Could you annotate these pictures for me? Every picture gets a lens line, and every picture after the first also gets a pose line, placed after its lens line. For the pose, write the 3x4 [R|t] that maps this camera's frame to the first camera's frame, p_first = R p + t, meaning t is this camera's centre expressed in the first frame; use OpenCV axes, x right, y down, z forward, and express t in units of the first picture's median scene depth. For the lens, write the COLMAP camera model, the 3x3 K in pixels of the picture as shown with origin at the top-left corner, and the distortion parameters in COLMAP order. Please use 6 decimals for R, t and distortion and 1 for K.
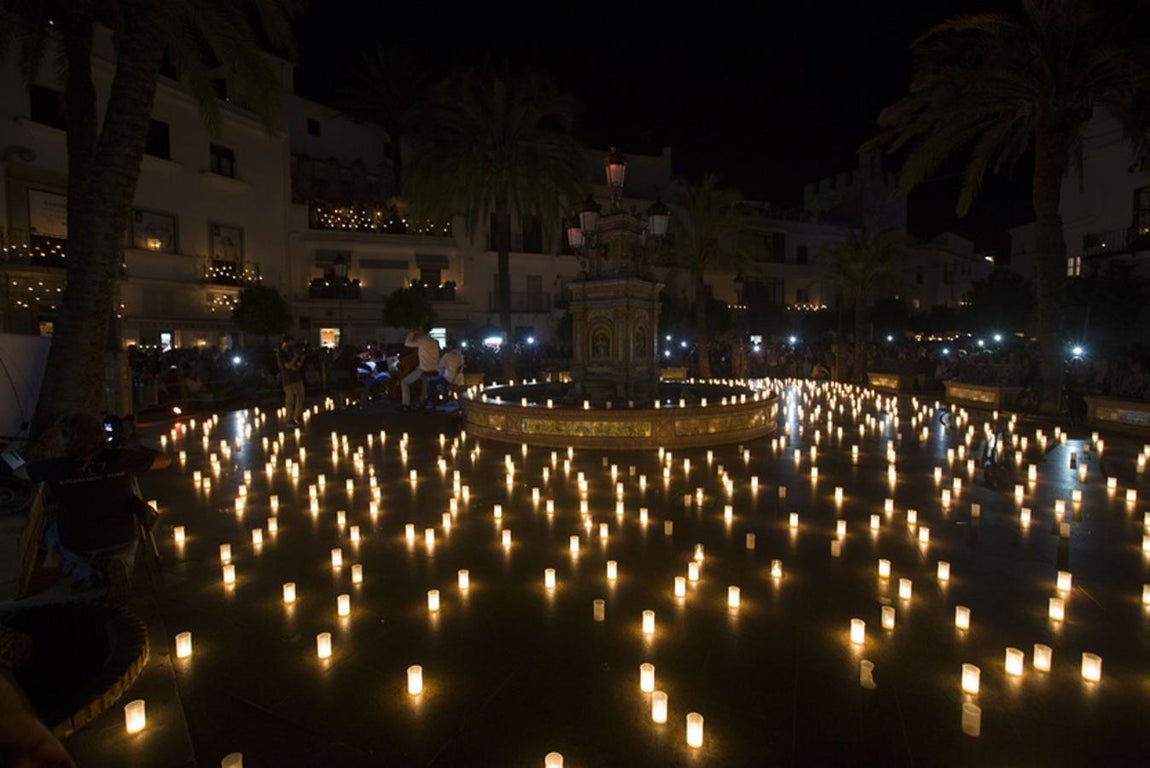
lens RADIAL K [[519.4, 0, 569.9], [0, 519.4, 384.0], [0, 0, 1]] dist [-0.048774, 0.012551]
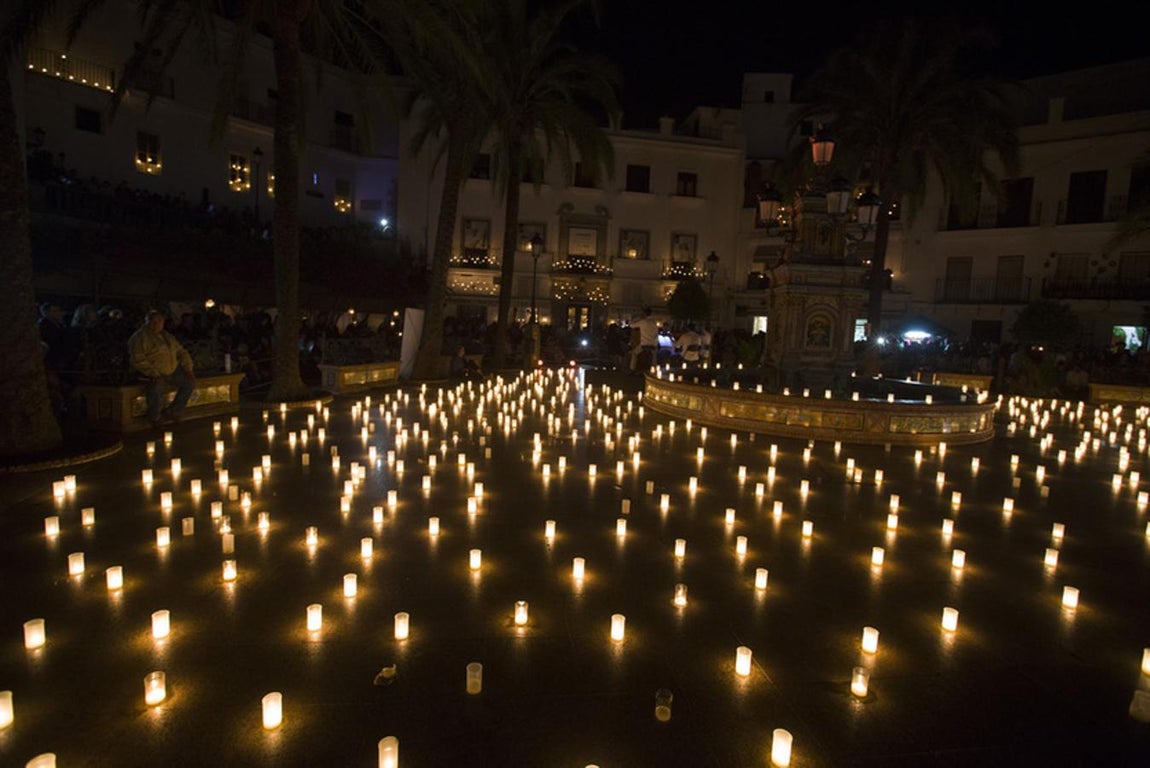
lens RADIAL K [[521.2, 0, 570.2], [0, 521.2, 384.9], [0, 0, 1]] dist [-0.048382, 0.012702]
pose [[0.533389, 0.126667, -0.836332, 0.330176], [-0.111935, 0.990599, 0.078643, -0.003502], [0.838431, 0.051667, 0.542553, 0.061042]]
